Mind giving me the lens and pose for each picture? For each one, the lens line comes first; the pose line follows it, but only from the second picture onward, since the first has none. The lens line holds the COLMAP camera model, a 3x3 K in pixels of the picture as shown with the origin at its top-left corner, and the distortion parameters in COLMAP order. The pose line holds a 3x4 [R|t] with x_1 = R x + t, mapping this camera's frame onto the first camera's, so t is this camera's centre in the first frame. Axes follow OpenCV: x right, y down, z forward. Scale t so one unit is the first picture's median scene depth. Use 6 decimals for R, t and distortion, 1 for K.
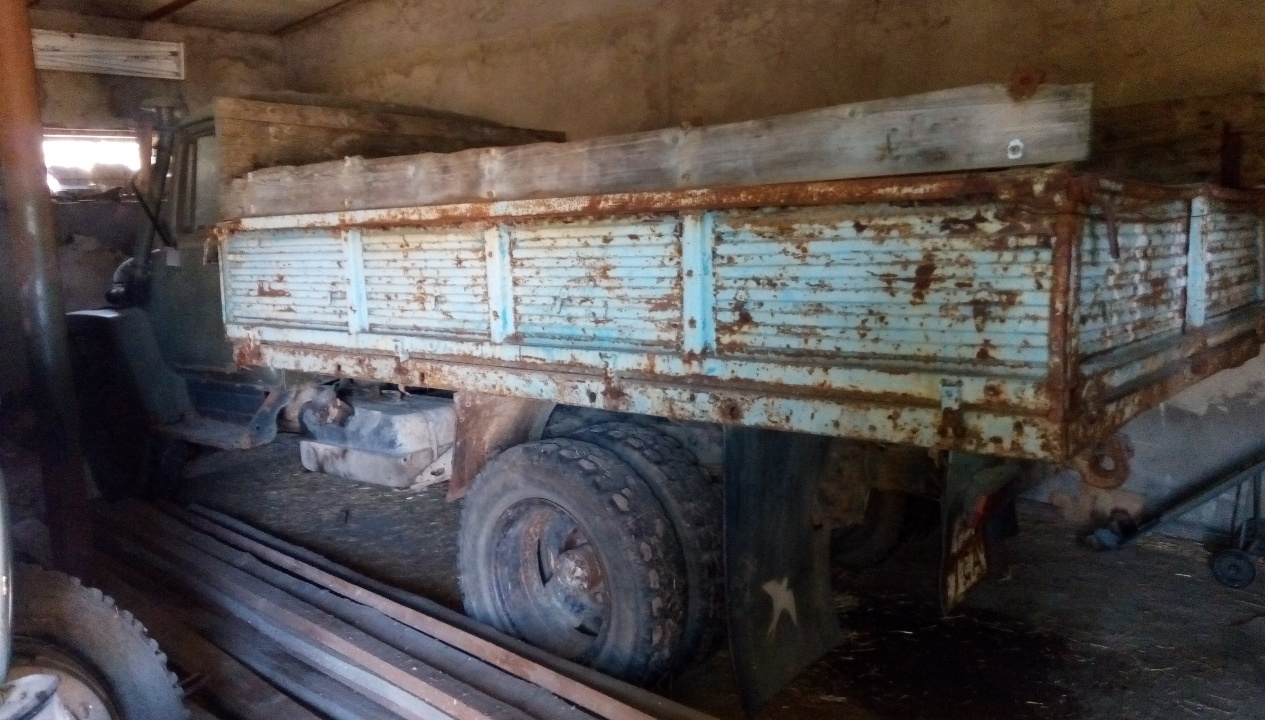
lens RADIAL K [[987.6, 0, 633.9], [0, 987.6, 382.4], [0, 0, 1]] dist [0.103131, -0.143784]
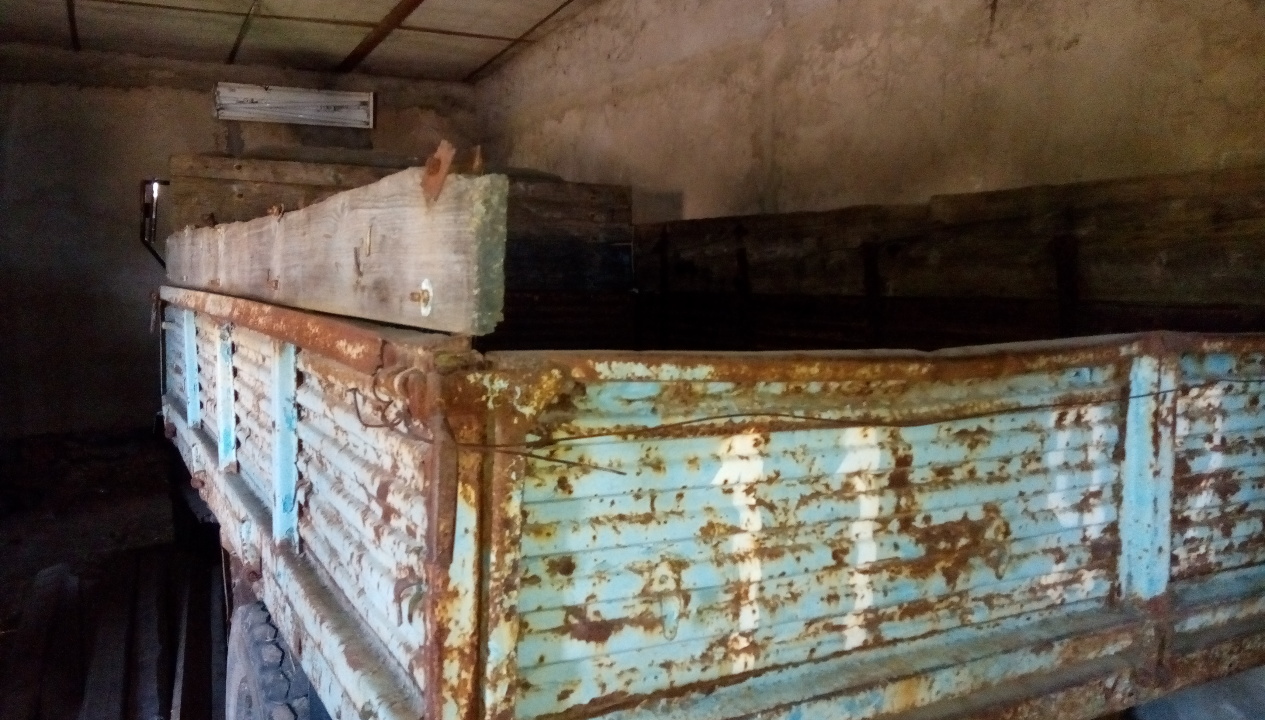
lens RADIAL K [[987.6, 0, 633.9], [0, 987.6, 382.4], [0, 0, 1]] dist [0.103131, -0.143784]
pose [[0.945309, 0.068574, -0.318886, 0.212947], [-0.079027, 0.996673, -0.019941, -0.062461], [0.316457, 0.044051, 0.947583, 0.185944]]
